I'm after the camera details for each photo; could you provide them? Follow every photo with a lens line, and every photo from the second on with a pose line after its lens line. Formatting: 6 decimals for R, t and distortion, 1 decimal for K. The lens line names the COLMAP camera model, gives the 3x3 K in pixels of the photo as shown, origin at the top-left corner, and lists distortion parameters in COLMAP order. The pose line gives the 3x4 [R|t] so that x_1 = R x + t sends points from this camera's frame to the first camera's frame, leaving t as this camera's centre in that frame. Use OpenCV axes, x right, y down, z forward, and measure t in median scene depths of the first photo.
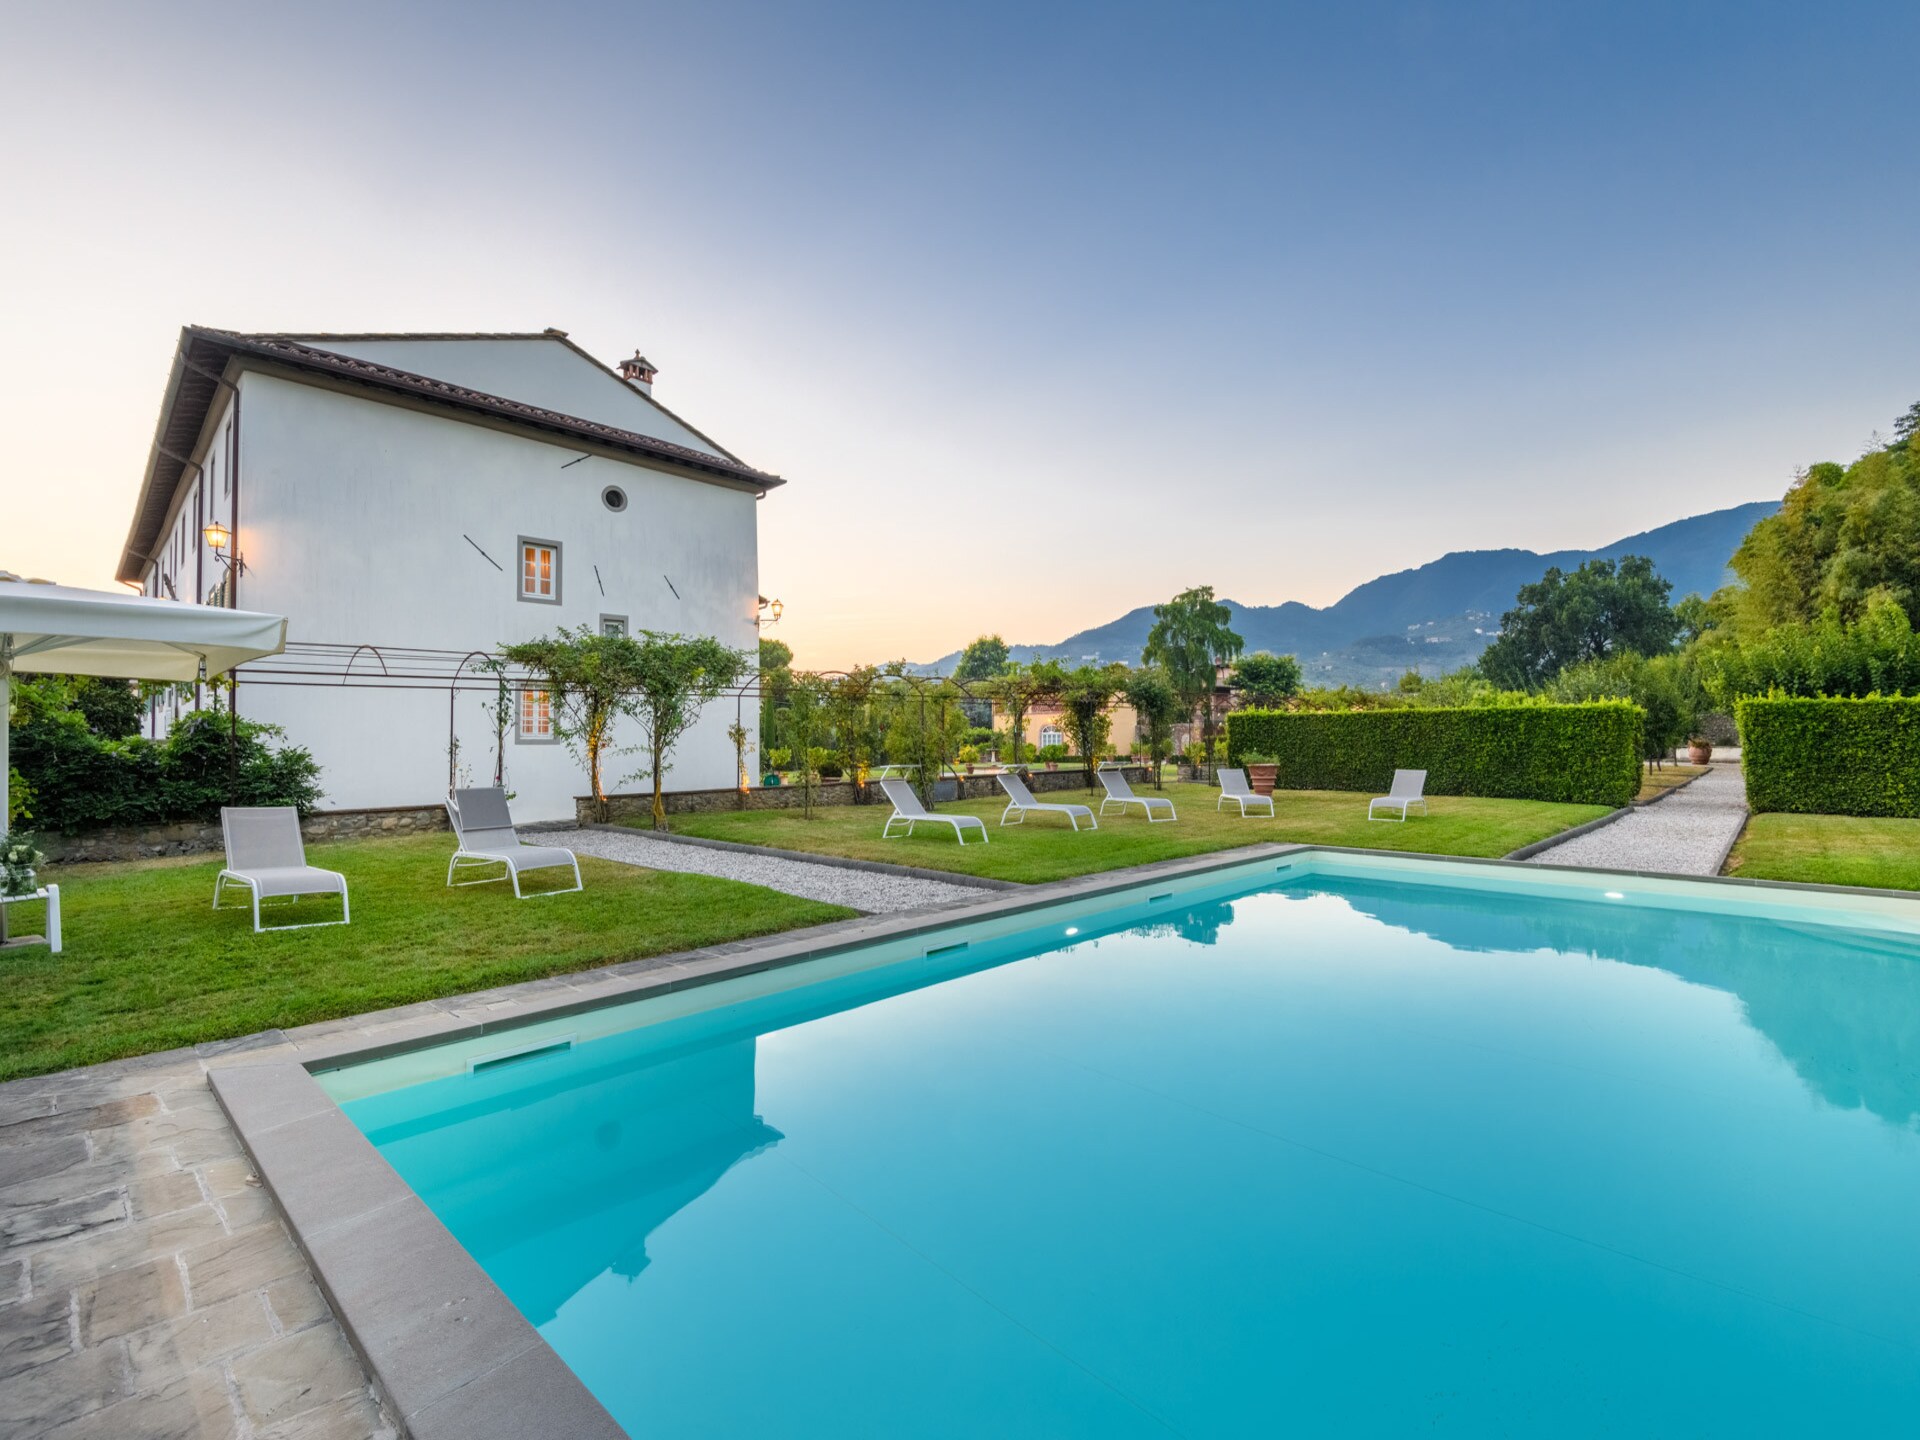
lens RADIAL K [[860.4, 0, 954.3], [0, 860.4, 719.1], [0, 0, 1]] dist [0.043681, -0.028545]
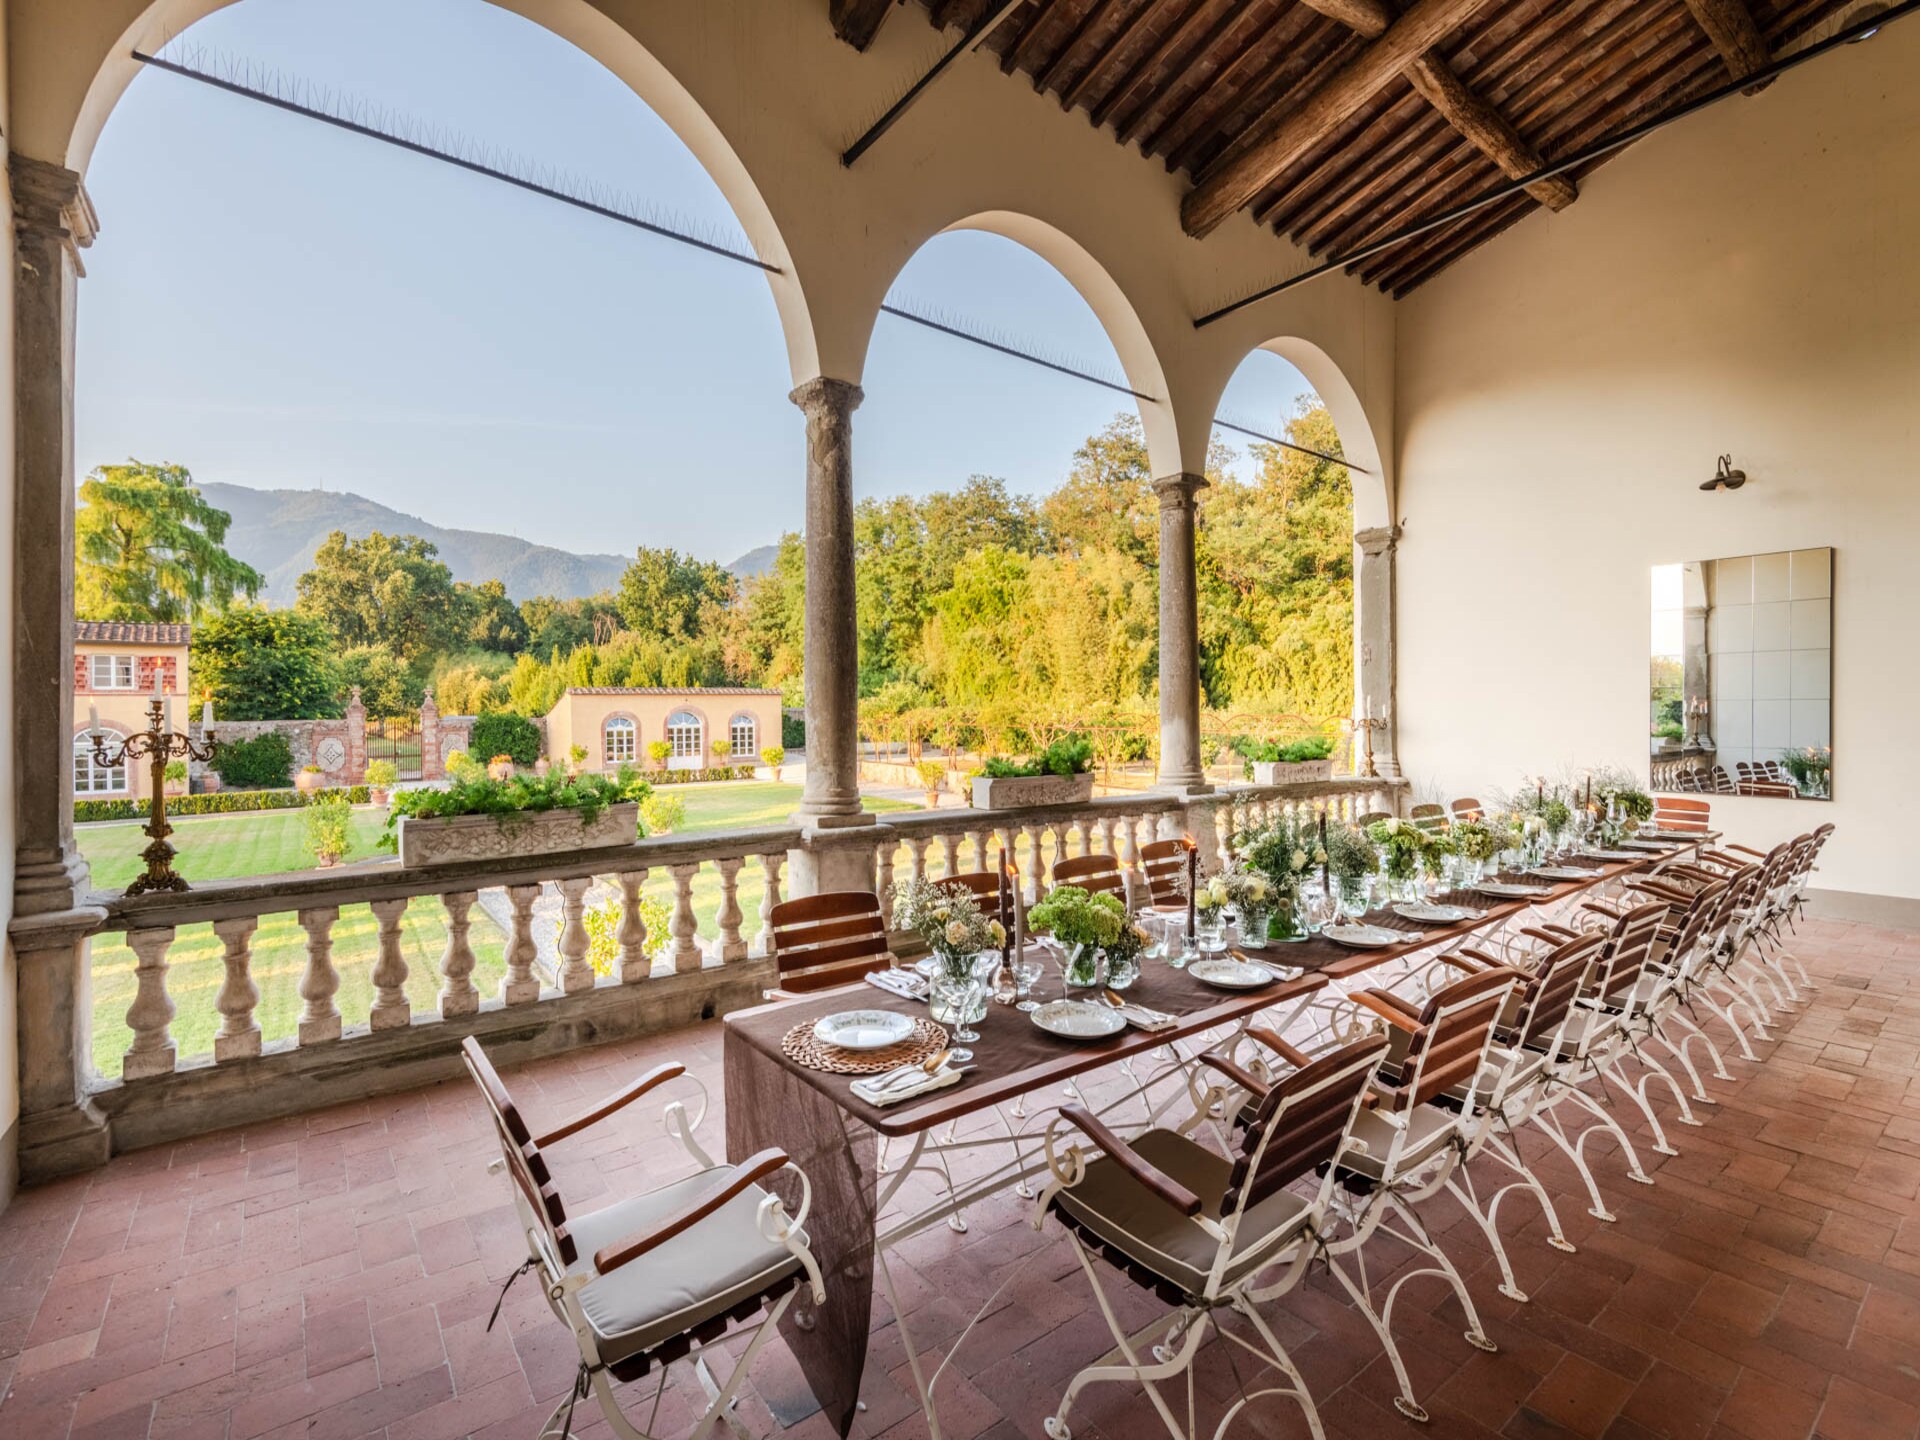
lens RADIAL K [[860.4, 0, 954.3], [0, 860.4, 719.1], [0, 0, 1]] dist [0.043681, -0.028545]
pose [[0.130344, -0.006852, 0.991445, -0.491540], [-0.025115, 0.999632, 0.010210, -0.024156], [-0.991151, -0.026231, 0.130124, 1.058599]]
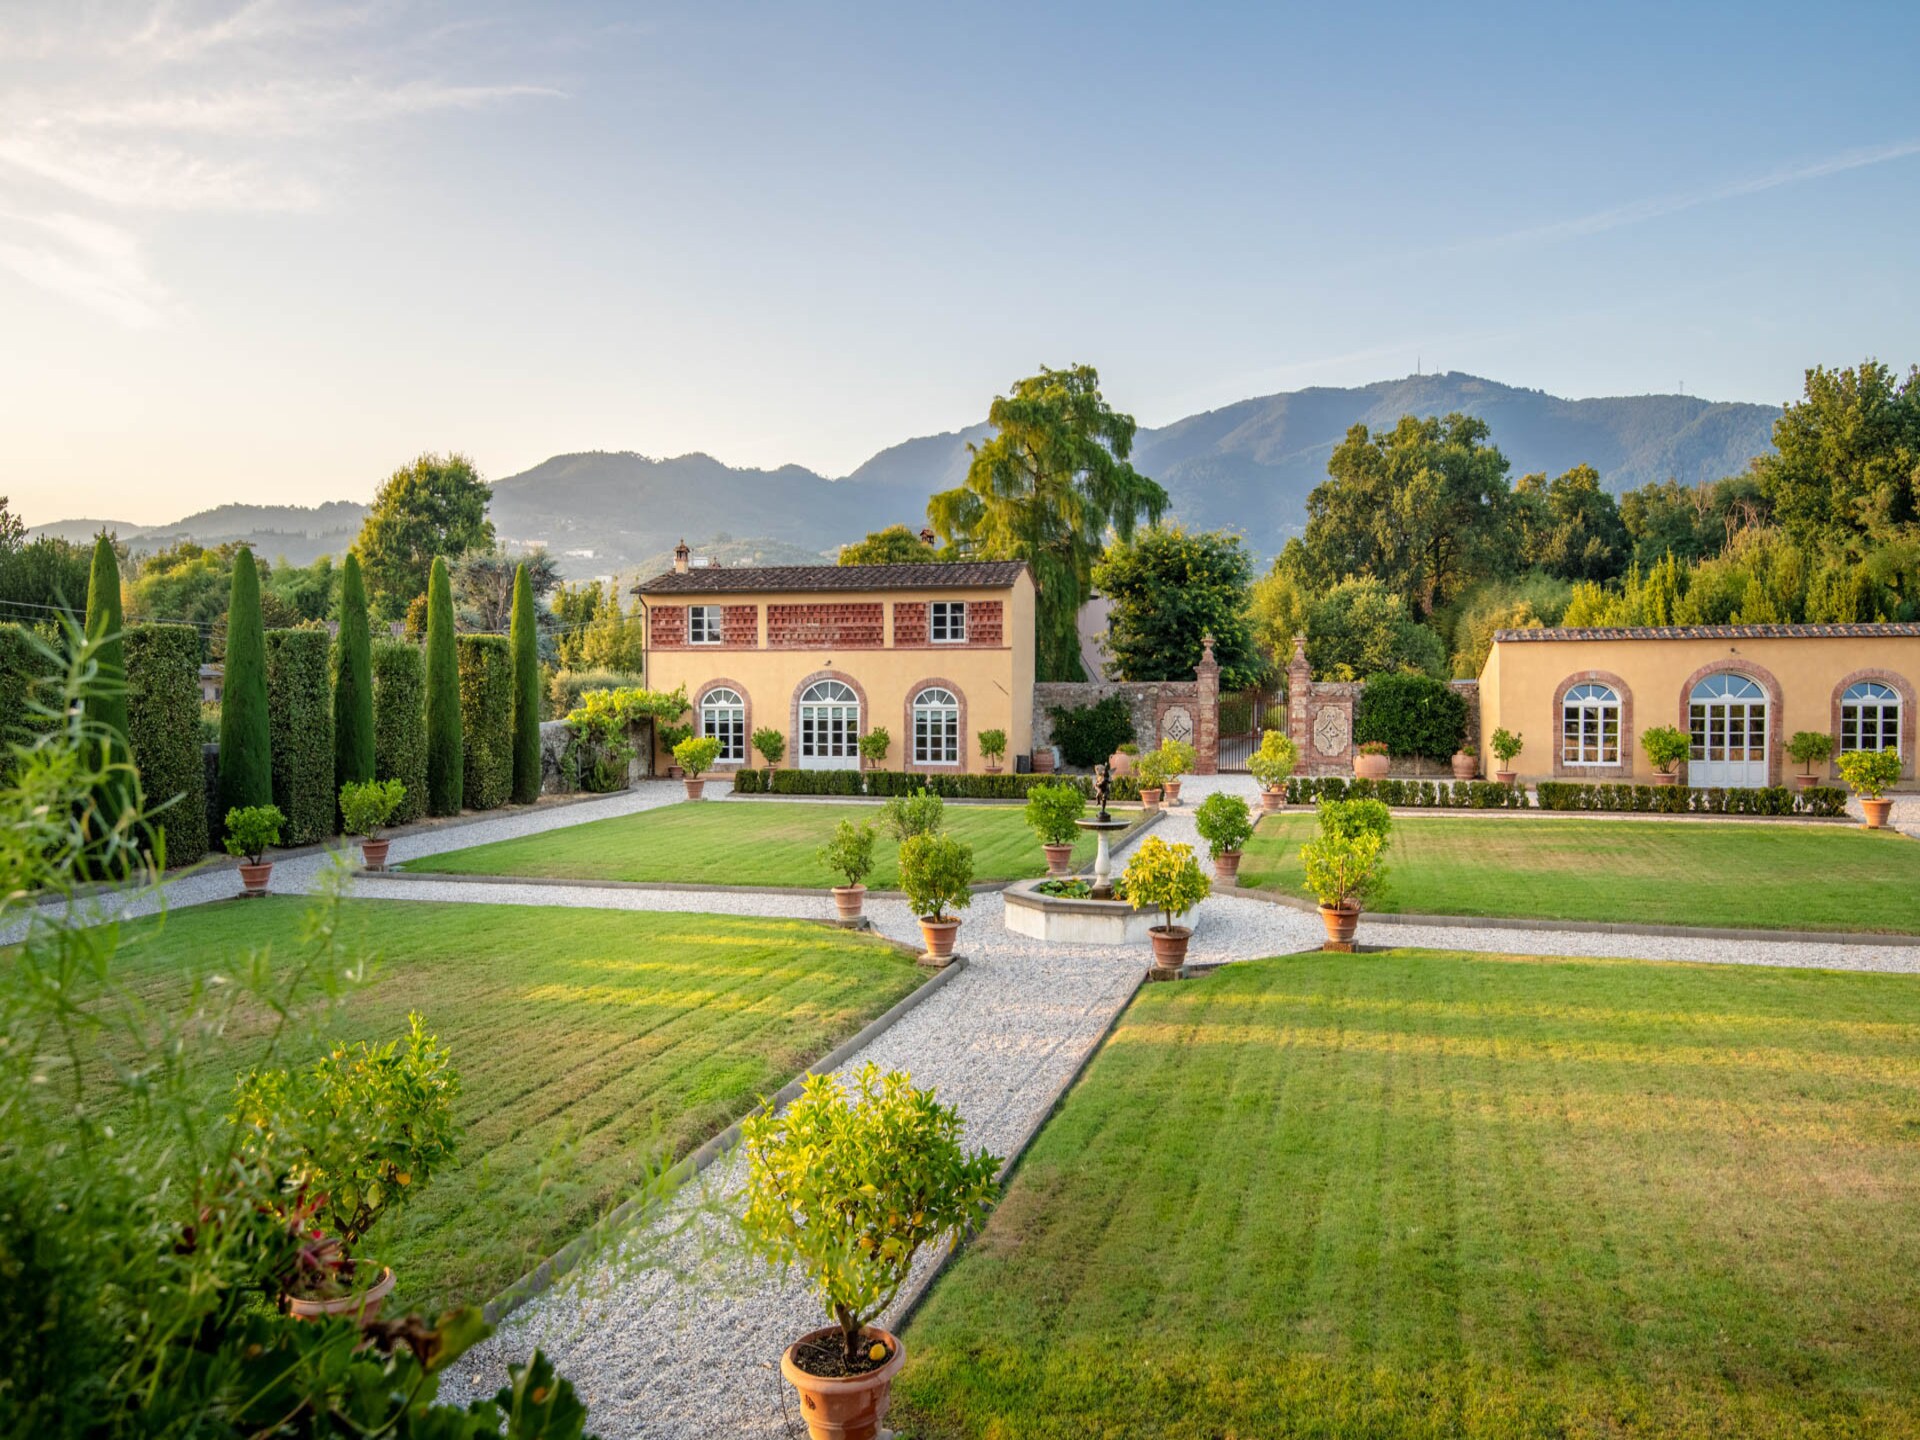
lens RADIAL K [[1362.4, 0, 957.4], [0, 1362.4, 713.6], [0, 0, 1]] dist [0.048297, -0.048160]
pose [[0.881441, -0.008018, 0.472227, -0.251408], [-0.018888, 0.998458, 0.052207, -0.024334], [-0.471917, -0.054937, 0.879930, 0.979232]]
